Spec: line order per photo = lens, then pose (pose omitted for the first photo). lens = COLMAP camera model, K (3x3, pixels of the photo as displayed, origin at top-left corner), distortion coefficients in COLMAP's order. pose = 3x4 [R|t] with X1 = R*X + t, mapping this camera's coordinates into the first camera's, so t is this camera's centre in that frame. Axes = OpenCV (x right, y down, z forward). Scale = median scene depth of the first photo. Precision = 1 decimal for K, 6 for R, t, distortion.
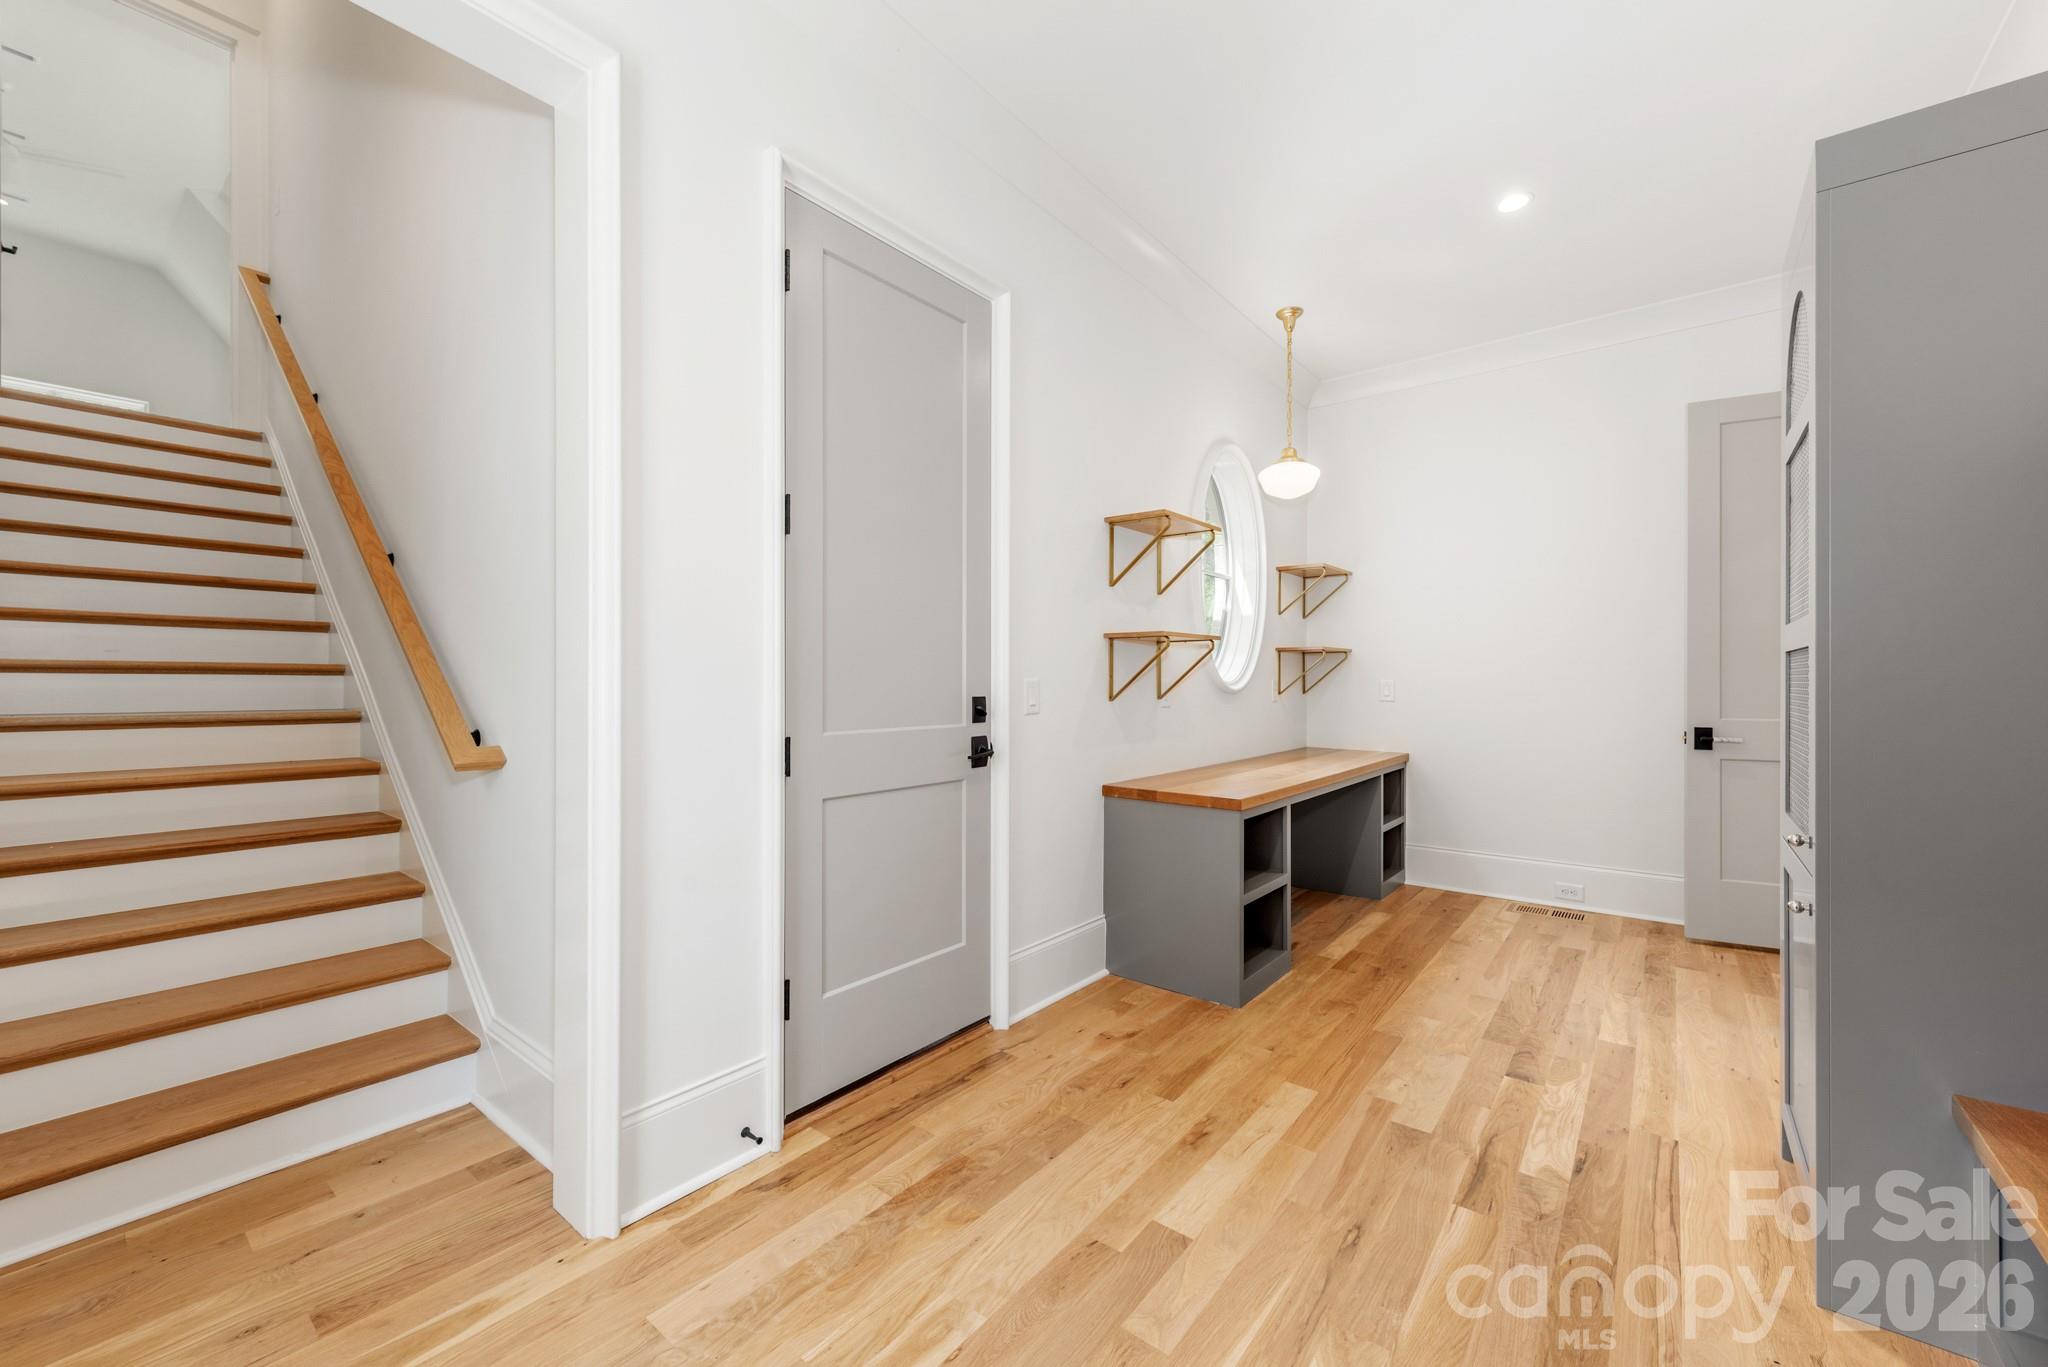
lens RADIAL K [[803.4, 0, 1030.7], [0, 803.4, 680.6], [0, 0, 1]] dist [0.010586, -0.001641]
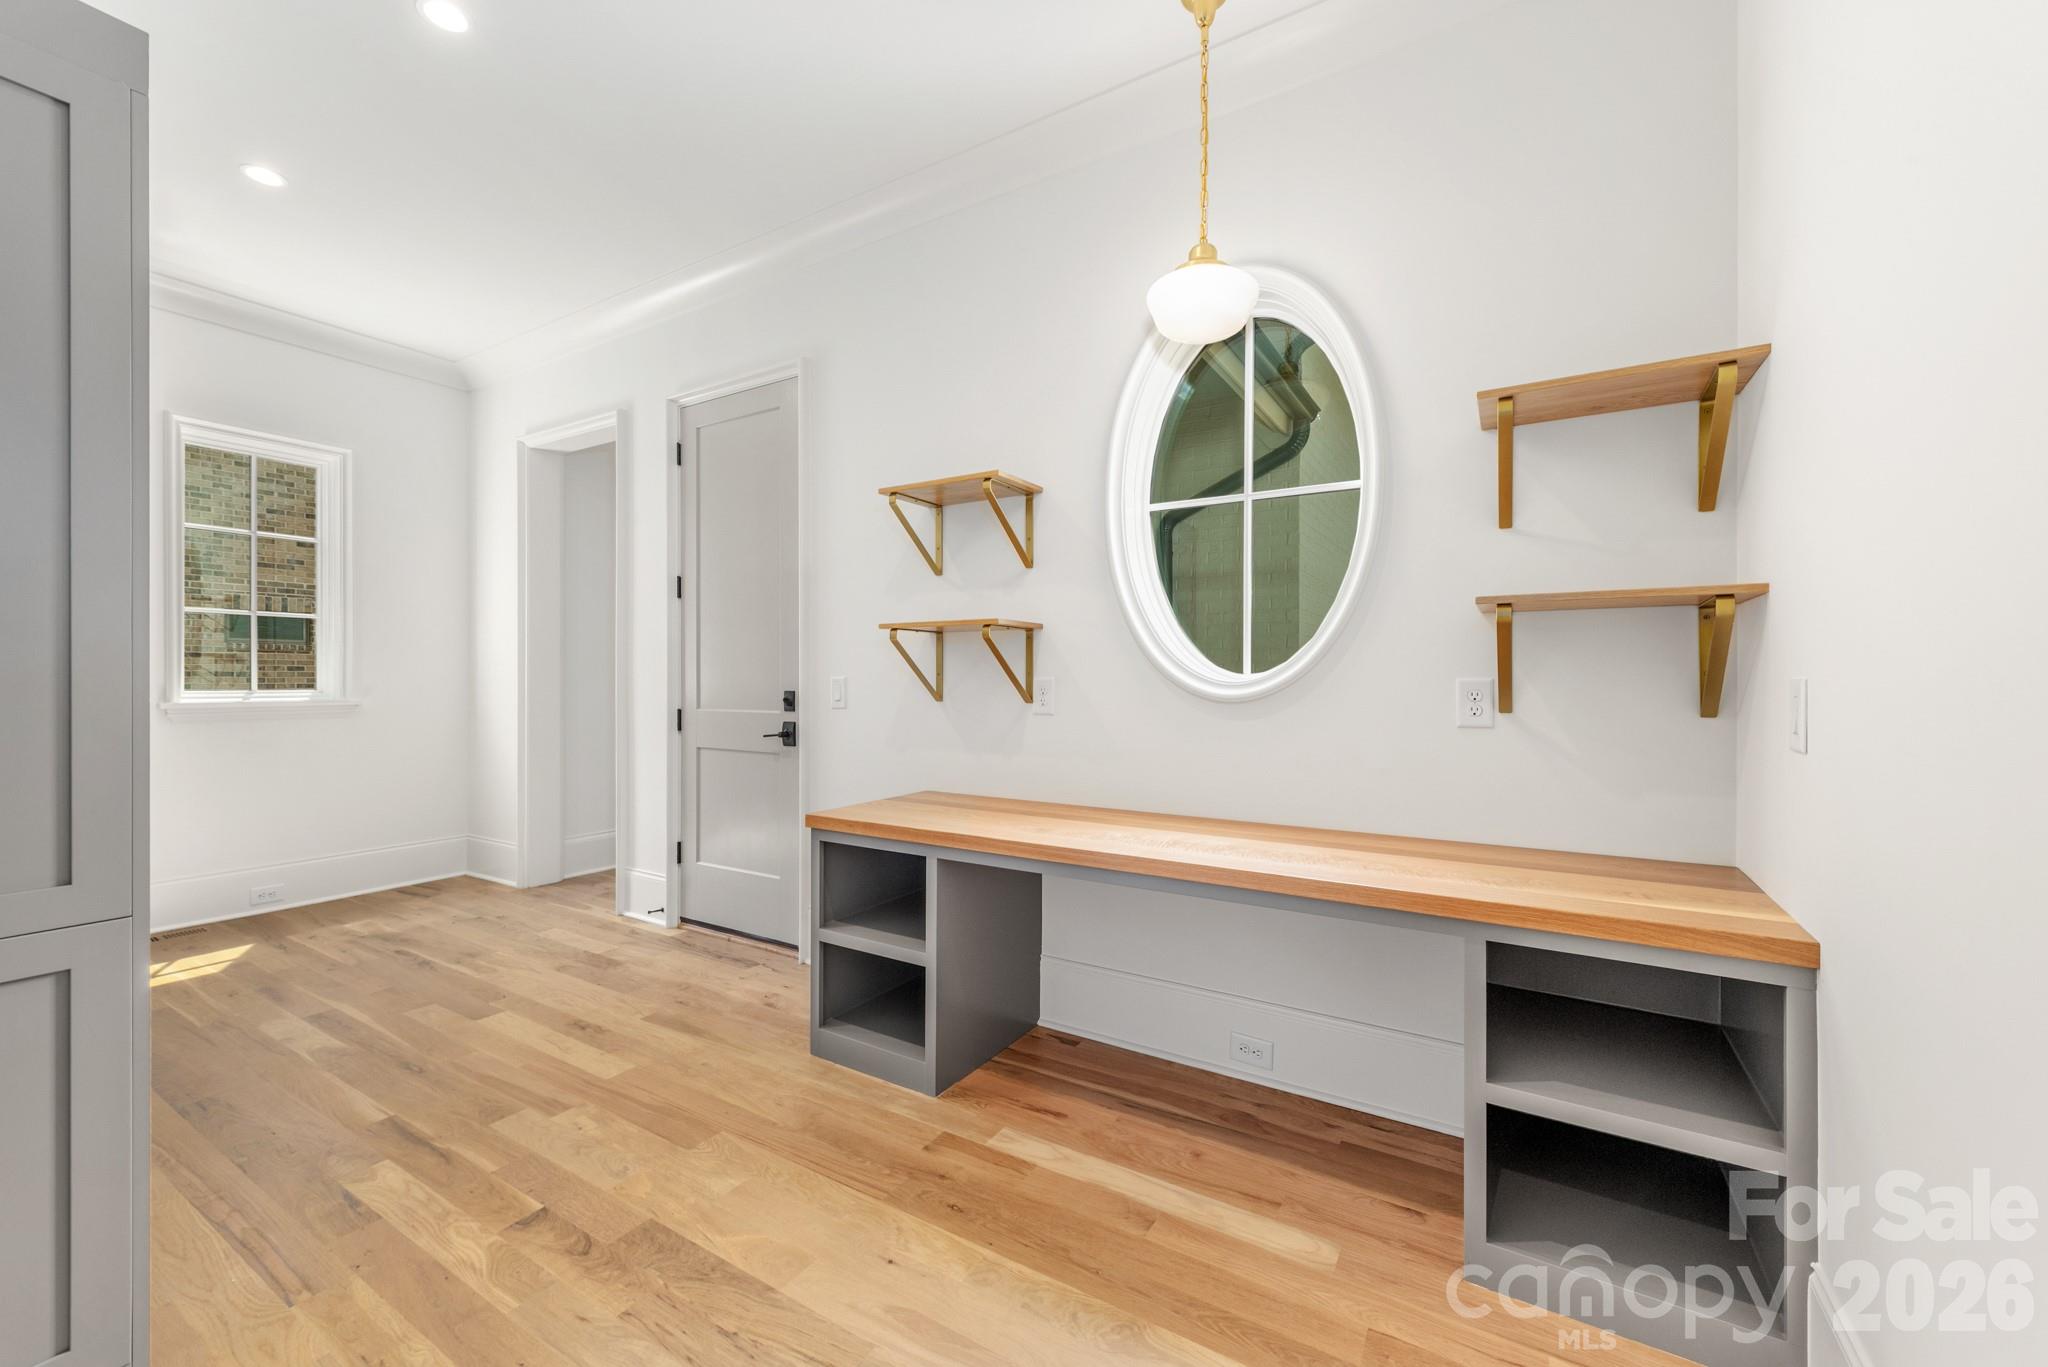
lens RADIAL K [[803.4, 0, 1033.5], [0, 803.4, 680.5], [0, 0, 1]] dist [0.010586, -0.001641]
pose [[0.122093, 0.002701, -0.992515, 1.357910], [-0.000160, 0.999996, 0.002701, -0.000331], [0.992519, -0.000171, 0.122093, 1.331870]]
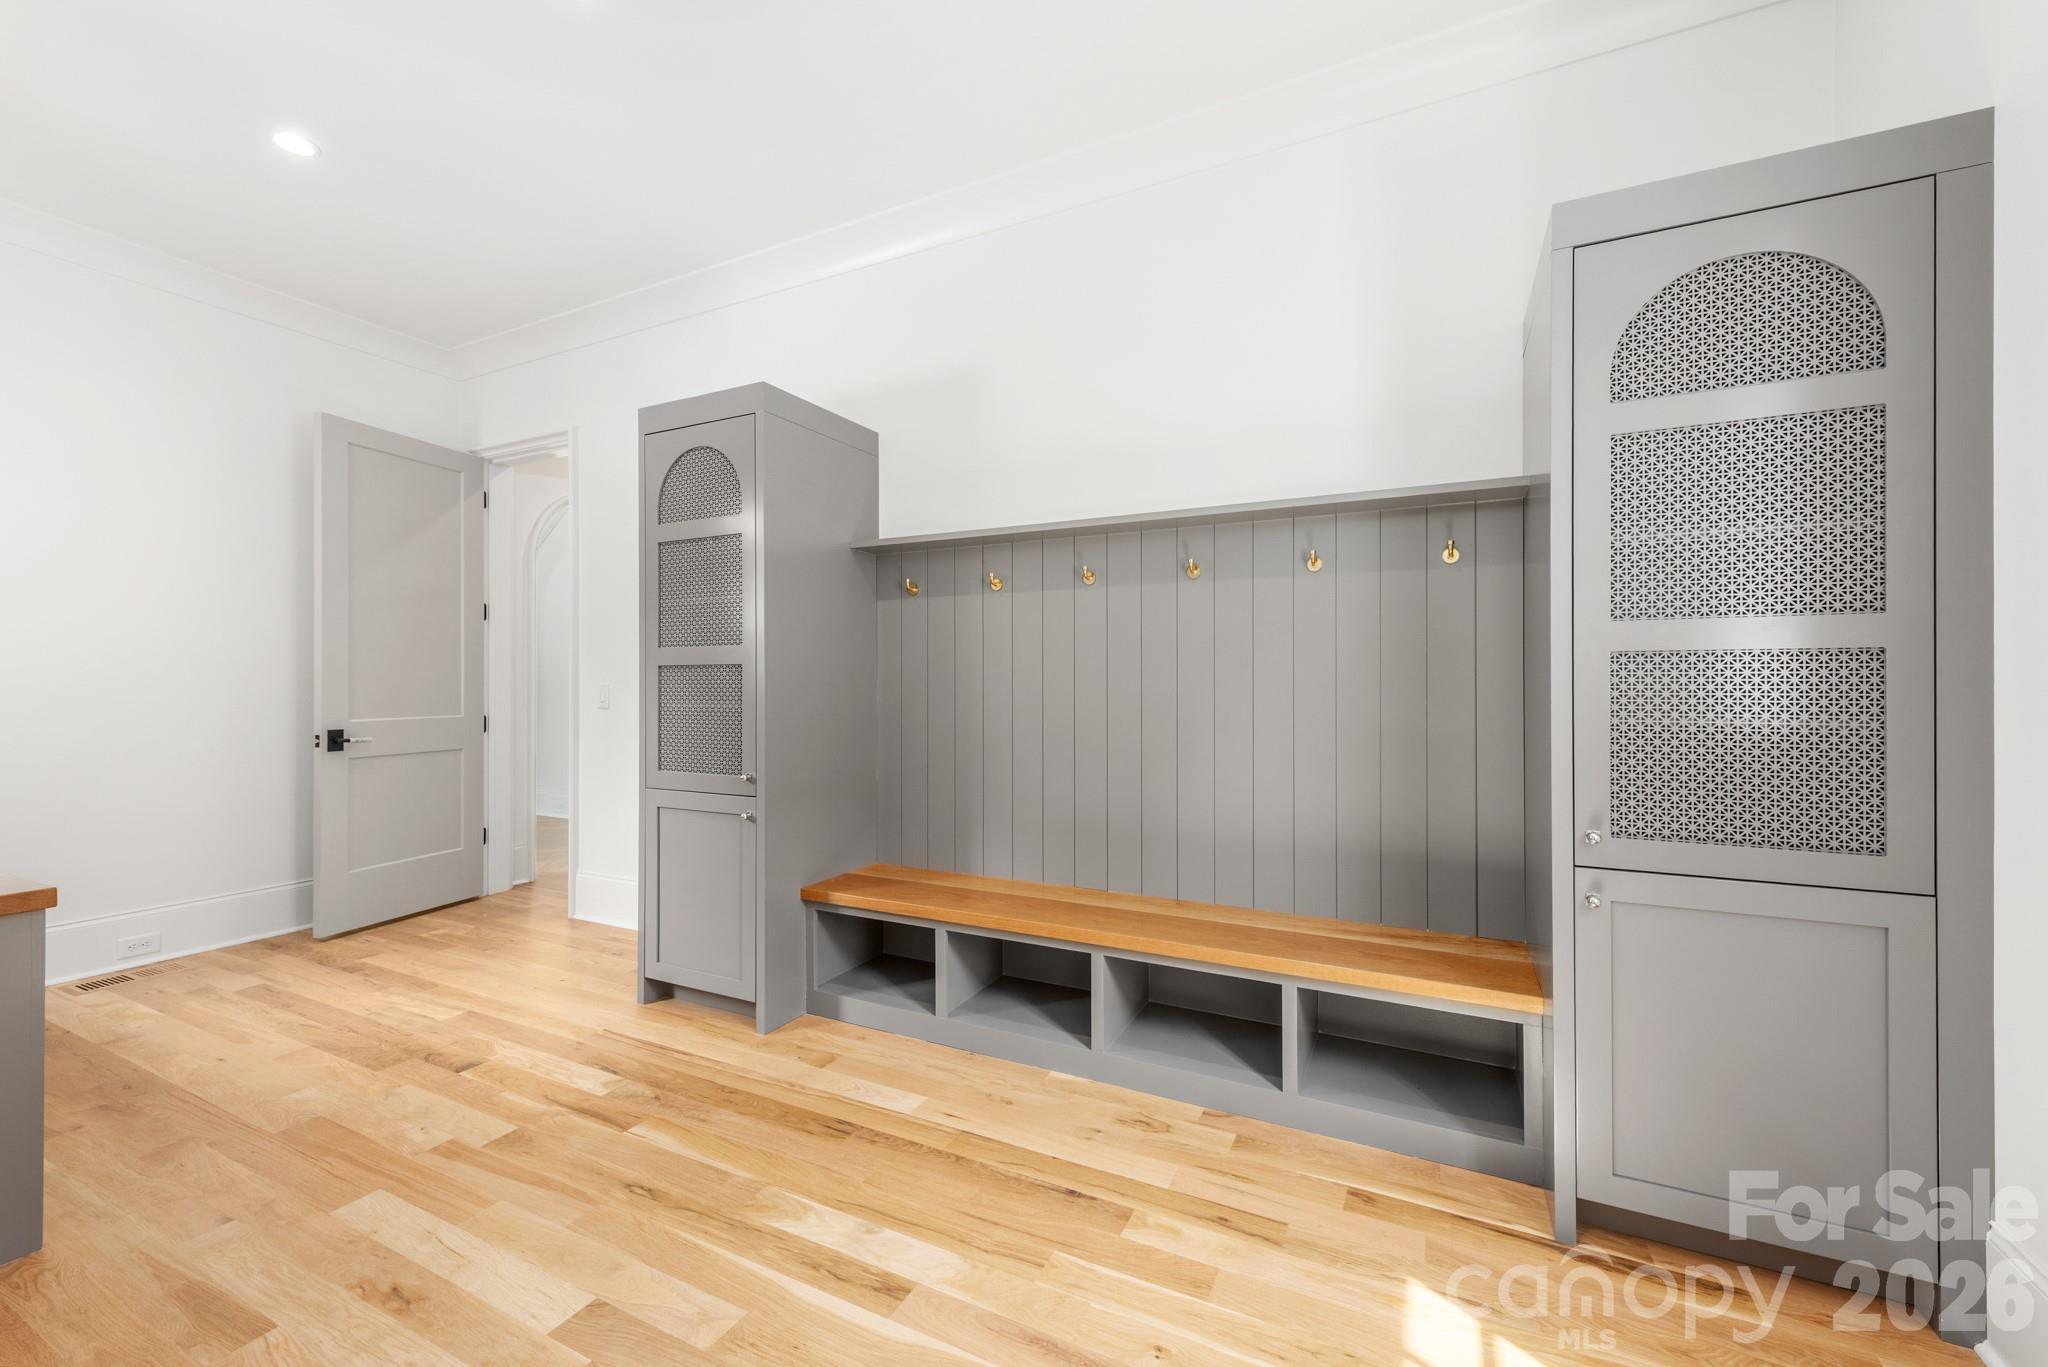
lens RADIAL K [[803.4, 0, 1038.3], [0, 803.4, 682.4], [0, 0, 1]] dist [0.010586, -0.001641]
pose [[-0.211336, 0.000632, 0.977413, -0.558709], [0.001113, 0.999999, -0.000406, -0.004672], [-0.977413, 0.001002, -0.211336, 0.488149]]
